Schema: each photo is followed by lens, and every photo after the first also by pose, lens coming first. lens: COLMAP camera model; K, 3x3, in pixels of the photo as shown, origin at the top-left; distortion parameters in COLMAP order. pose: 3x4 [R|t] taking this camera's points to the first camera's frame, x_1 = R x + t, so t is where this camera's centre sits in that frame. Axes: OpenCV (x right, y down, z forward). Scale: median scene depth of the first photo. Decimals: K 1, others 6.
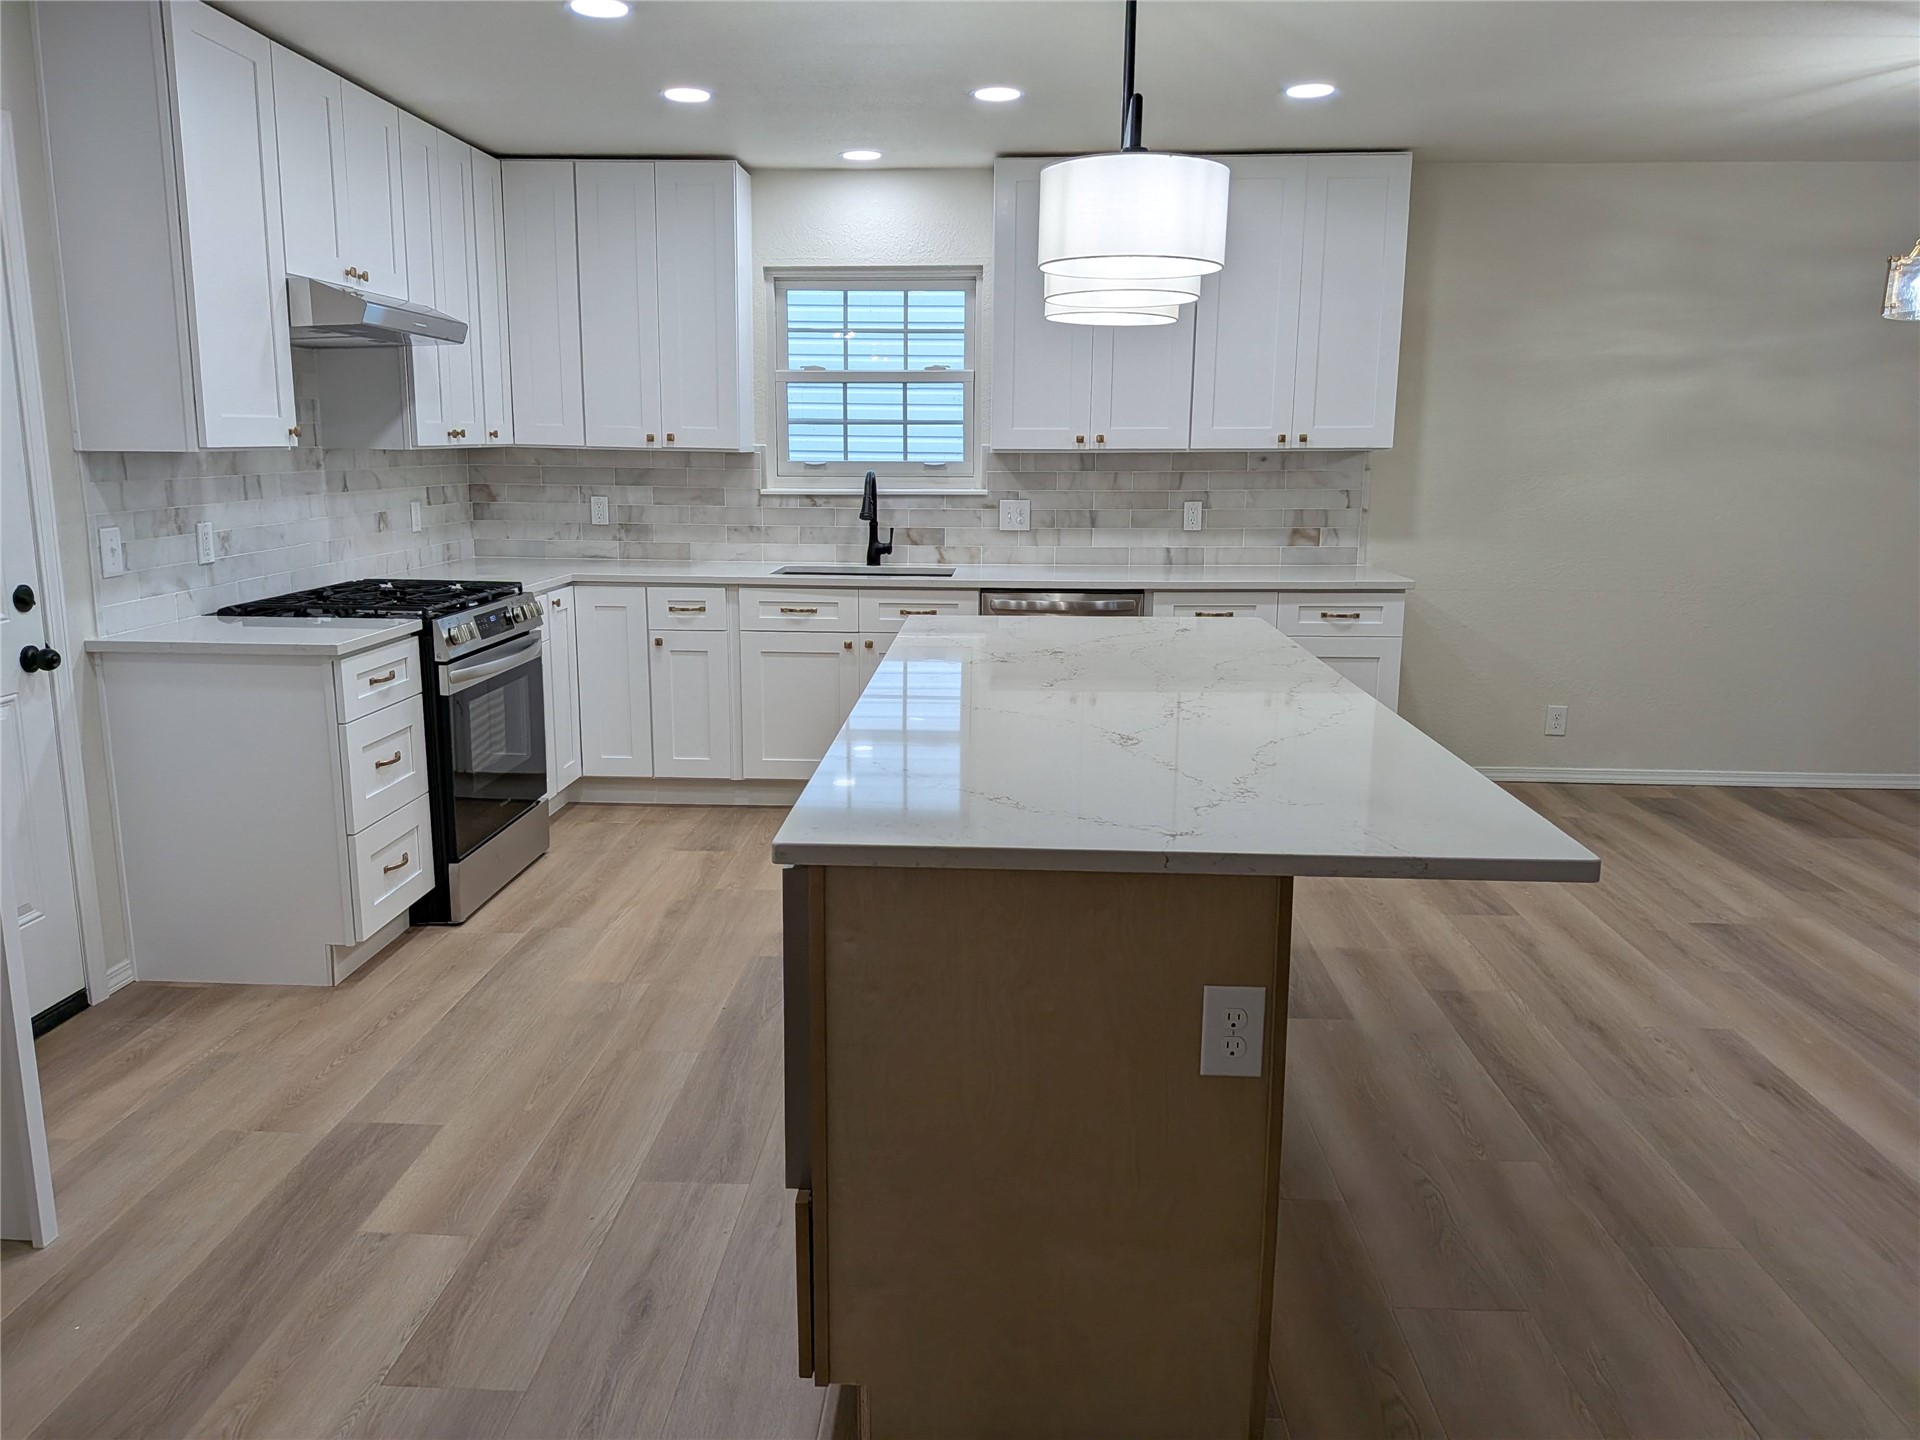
lens RADIAL K [[1417.3, 0, 956.6], [0, 1417.3, 691.6], [0, 0, 1]] dist [0.118251, -0.211147]
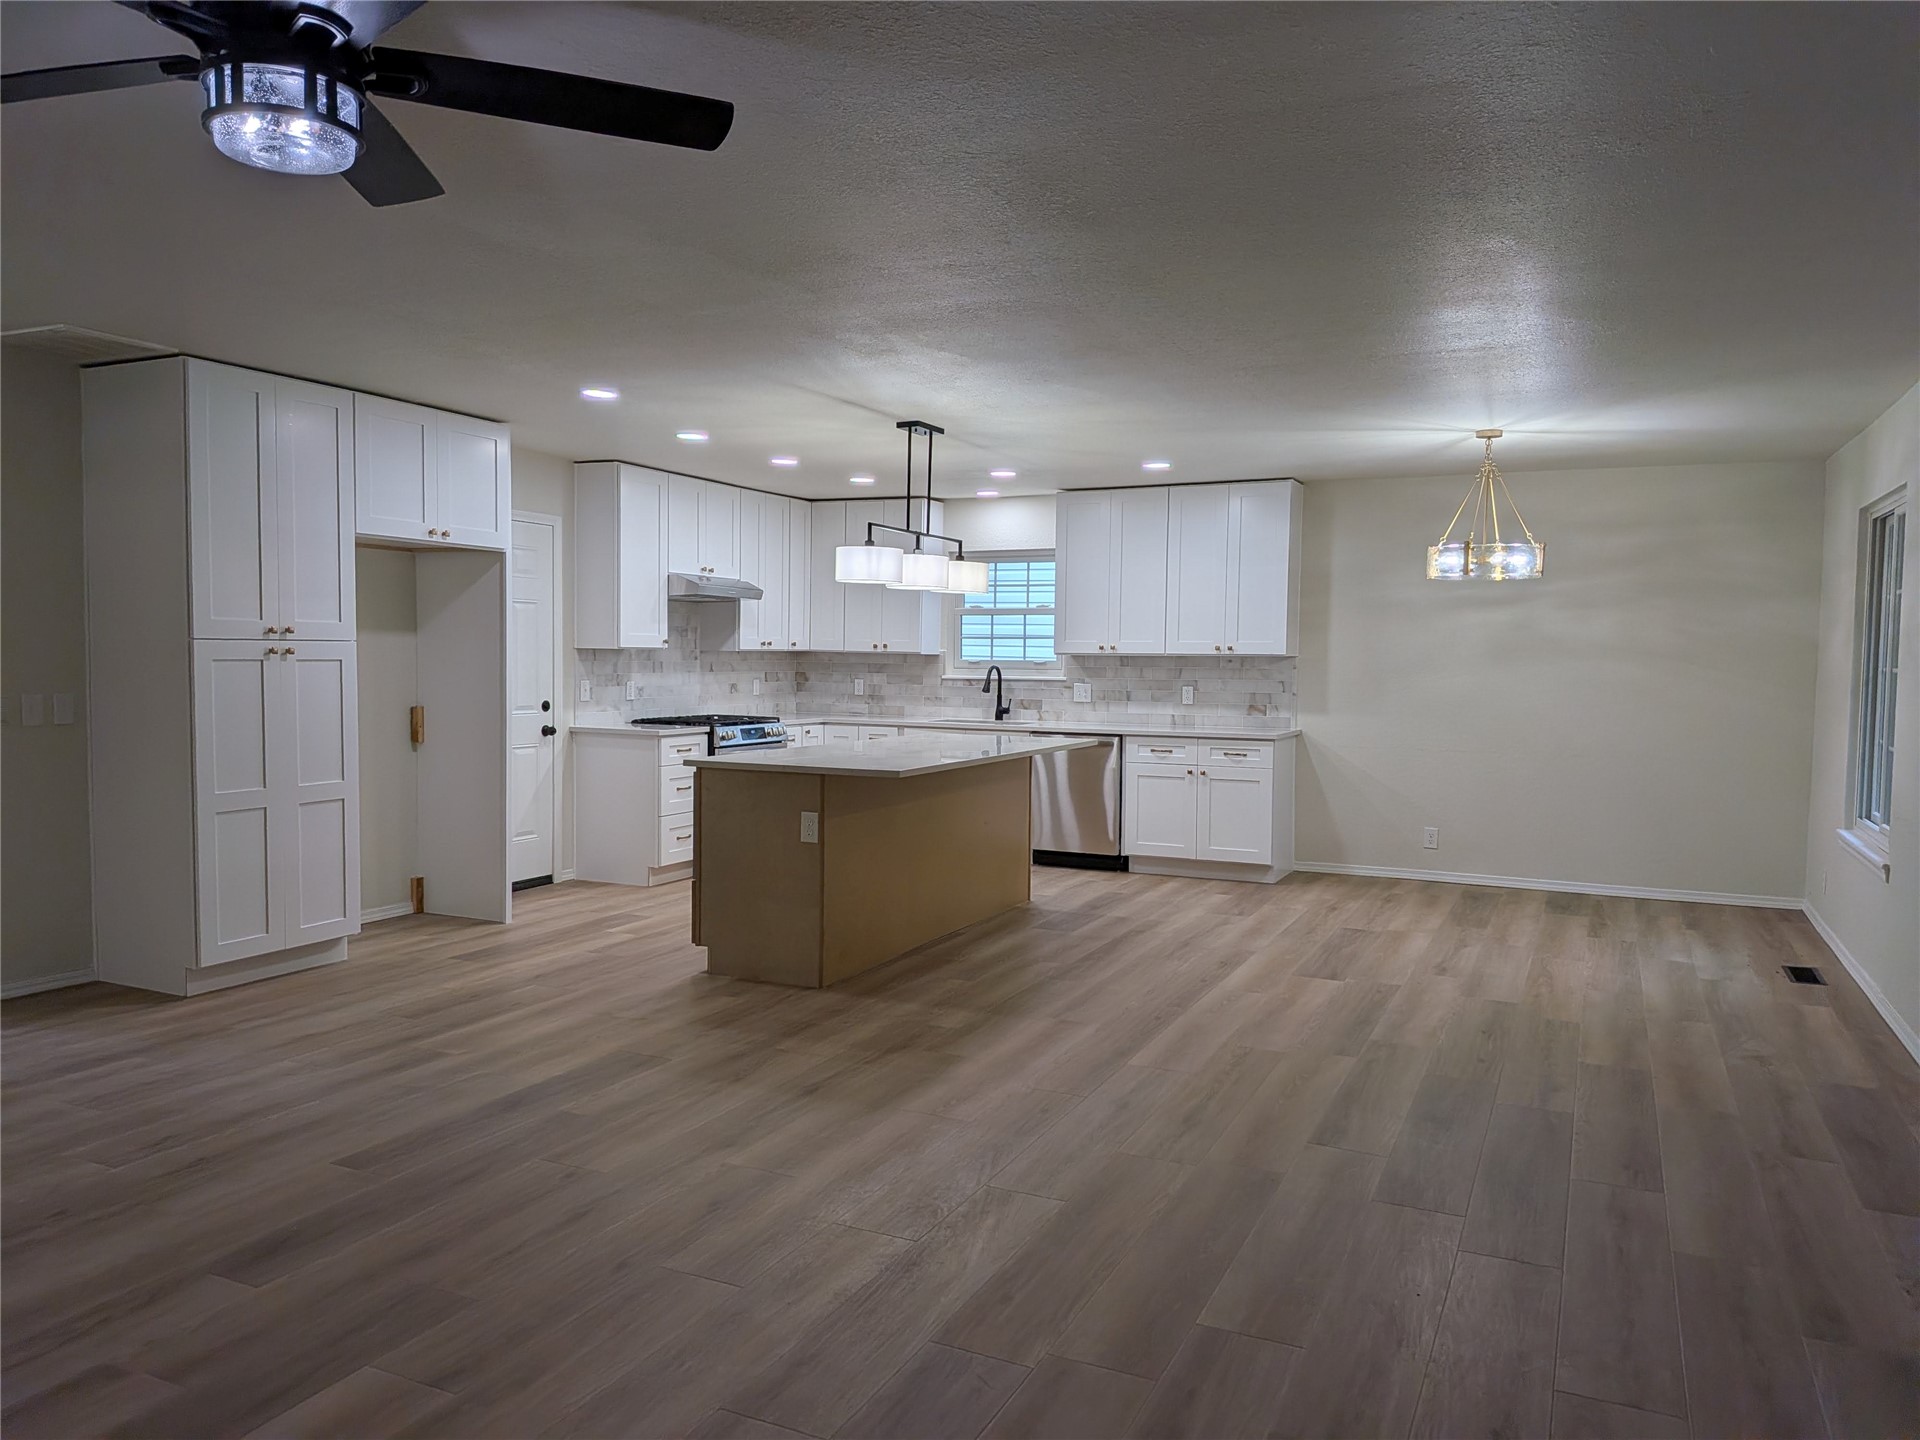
lens RADIAL K [[1417.3, 0, 956.6], [0, 1417.3, 691.6], [0, 0, 1]] dist [0.118251, -0.211147]
pose [[0.925440, 0.016628, -0.378530, 0.533785], [-0.073656, 0.987873, -0.136680, 0.111161], [0.371666, 0.154370, 0.915442, -0.566168]]
